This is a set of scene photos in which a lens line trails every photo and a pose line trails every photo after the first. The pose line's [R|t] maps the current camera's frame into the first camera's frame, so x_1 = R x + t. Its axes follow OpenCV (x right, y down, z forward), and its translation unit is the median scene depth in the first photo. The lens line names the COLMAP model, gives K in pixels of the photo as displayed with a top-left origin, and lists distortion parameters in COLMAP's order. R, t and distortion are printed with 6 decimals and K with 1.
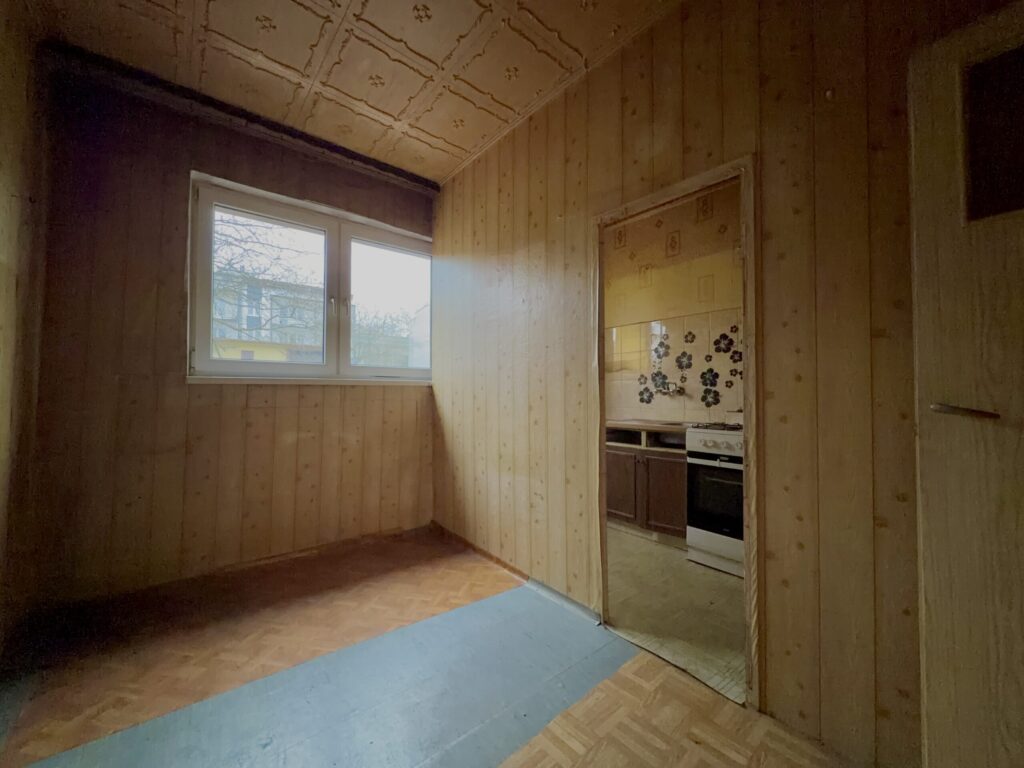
lens RADIAL K [[407.9, 0, 513.2], [0, 407.9, 384.5], [0, 0, 1]] dist [0.000077, -0.000758]
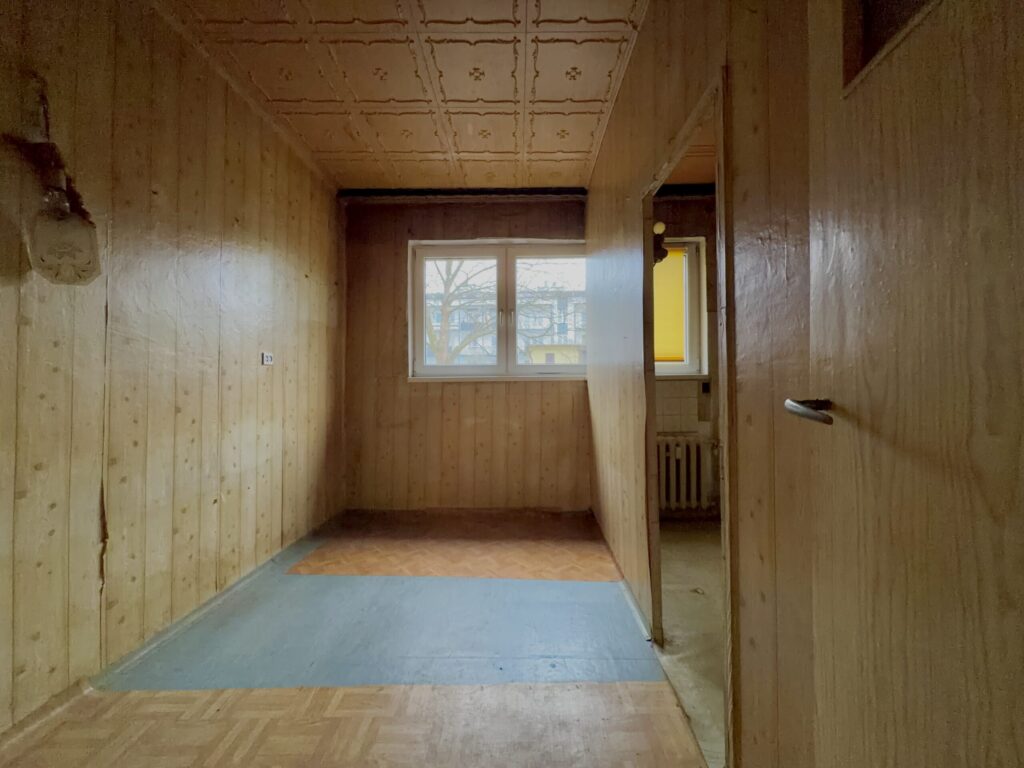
lens RADIAL K [[407.9, 0, 510.2], [0, 407.9, 384.7], [0, 0, 1]] dist [0.000077, -0.000758]
pose [[0.754522, -0.011076, -0.656181, 0.362330], [0.020363, 0.999771, 0.006539, 0.003689], [0.655959, -0.018296, 0.754575, 0.075629]]
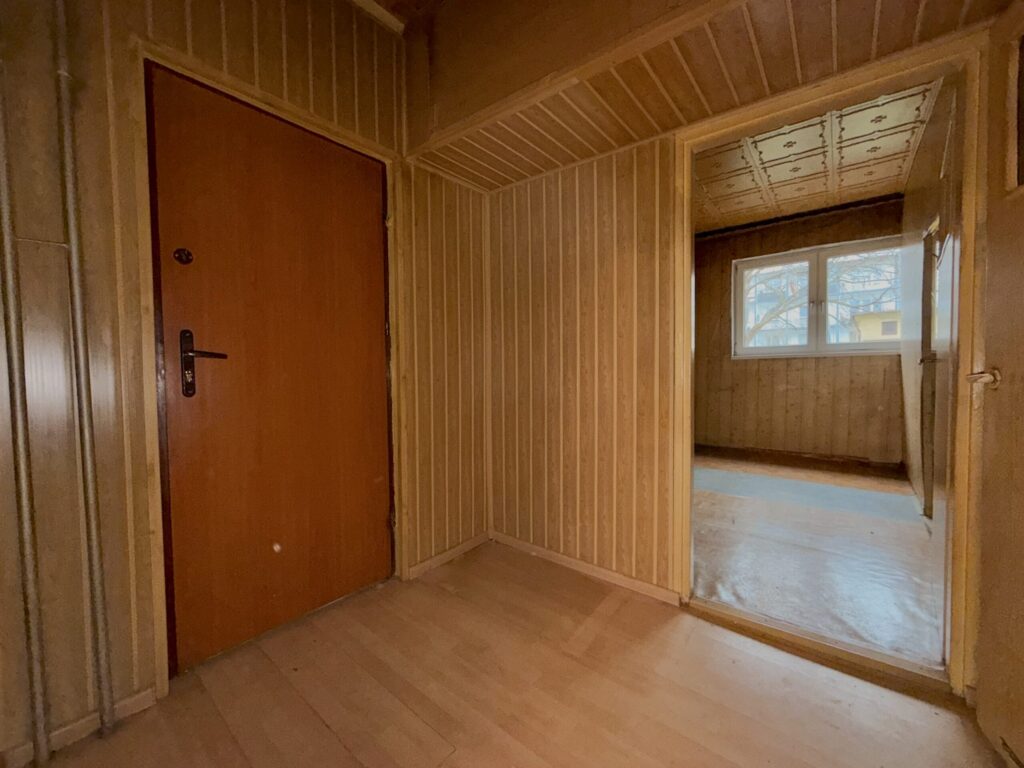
lens RADIAL K [[407.9, 0, 508.7], [0, 407.9, 386.3], [0, 0, 1]] dist [0.000077, -0.000758]
pose [[0.191787, 0.029605, -0.980990, 0.849942], [0.035812, 0.998668, 0.037139, 0.011892], [0.980783, -0.042254, 0.190472, -0.454070]]
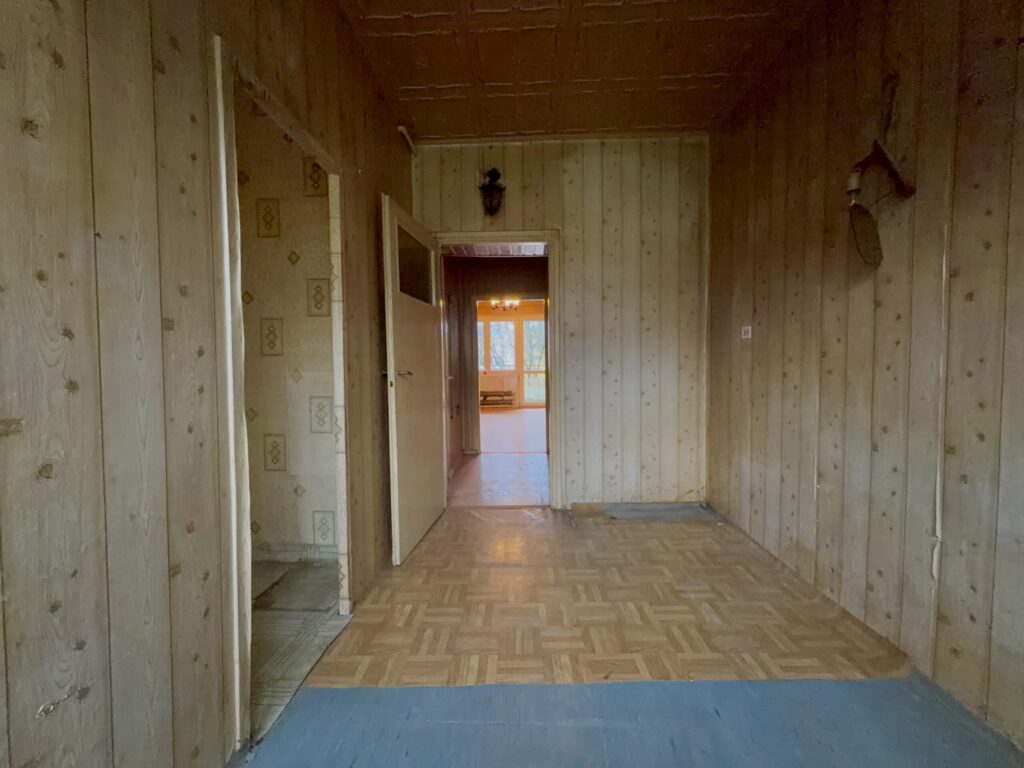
lens RADIAL K [[407.9, 0, 510.7], [0, 407.9, 383.4], [0, 0, 1]] dist [0.000077, -0.000758]
pose [[-0.739324, -0.024337, 0.672910, -0.290584], [-0.002980, 0.999455, 0.032873, 0.013122], [-0.673344, 0.022298, -0.738993, 0.734618]]
